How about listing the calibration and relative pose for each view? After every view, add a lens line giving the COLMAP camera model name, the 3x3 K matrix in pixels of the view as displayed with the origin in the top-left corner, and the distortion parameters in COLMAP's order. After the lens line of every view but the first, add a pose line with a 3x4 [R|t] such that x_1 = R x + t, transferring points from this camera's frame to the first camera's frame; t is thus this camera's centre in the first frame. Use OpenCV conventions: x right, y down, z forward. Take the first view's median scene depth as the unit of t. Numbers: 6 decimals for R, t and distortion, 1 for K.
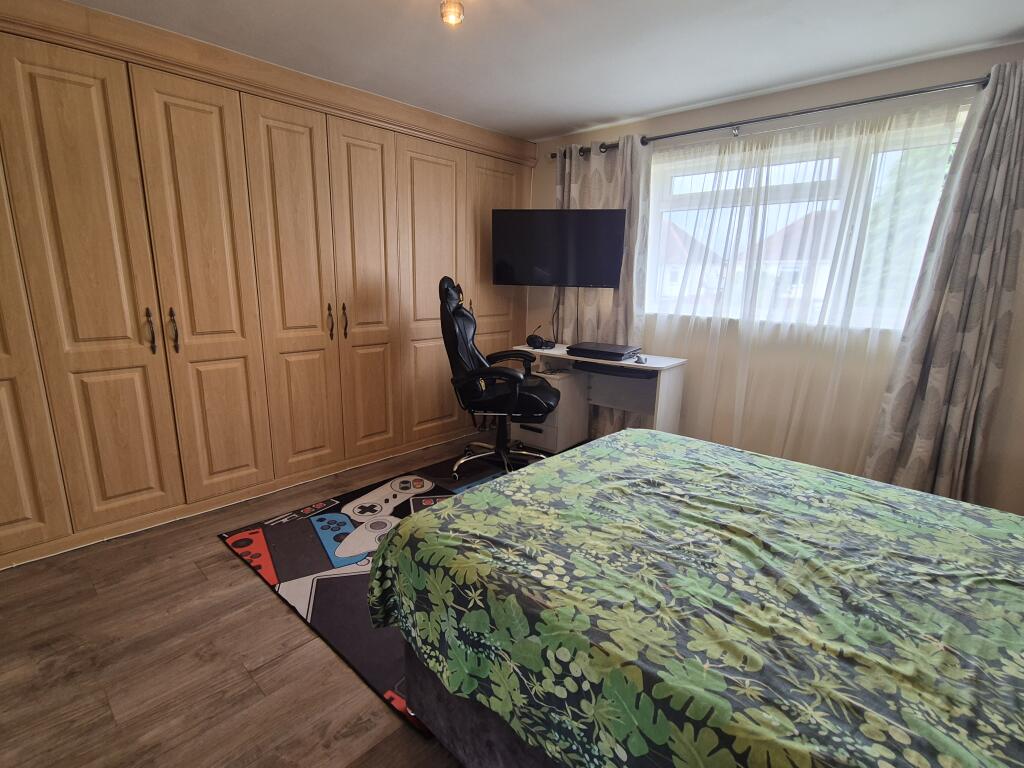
lens RADIAL K [[499.4, 0, 515.1], [0, 499.4, 390.3], [0, 0, 1]] dist [0.002990, -0.002090]
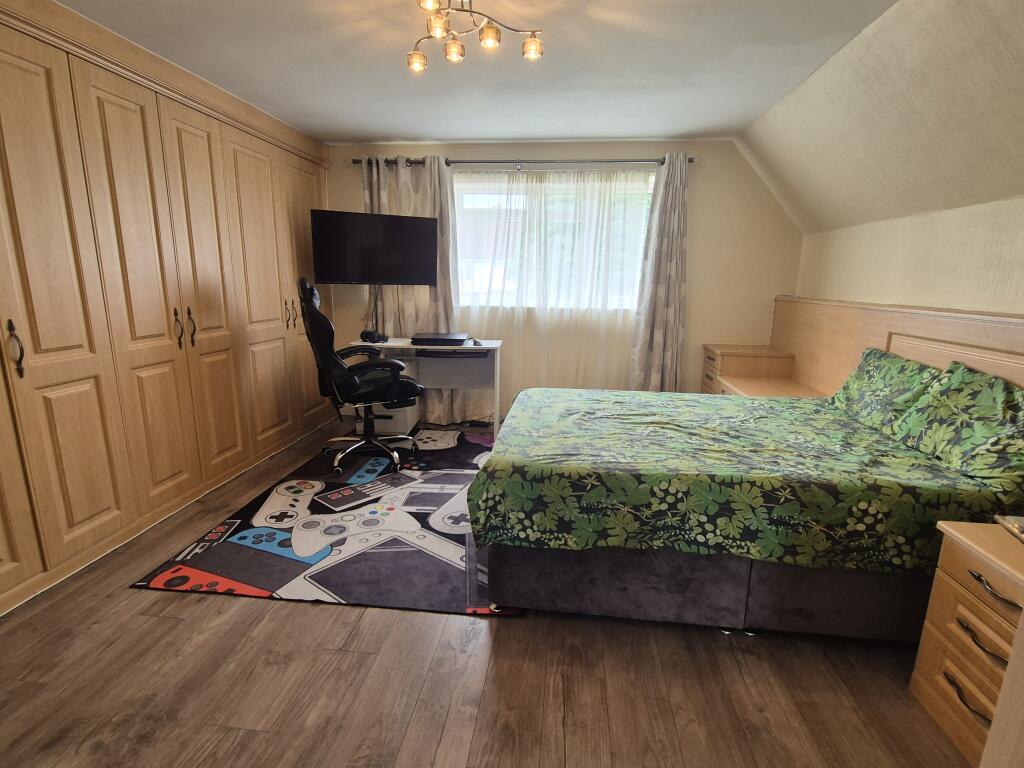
lens RADIAL K [[499.4, 0, 515.1], [0, 499.4, 390.3], [0, 0, 1]] dist [0.002990, -0.002090]
pose [[0.805221, -0.137235, 0.576876, -0.461394], [0.133123, 0.989854, 0.049663, 0.006734], [-0.577839, 0.036805, 0.815320, -0.065546]]
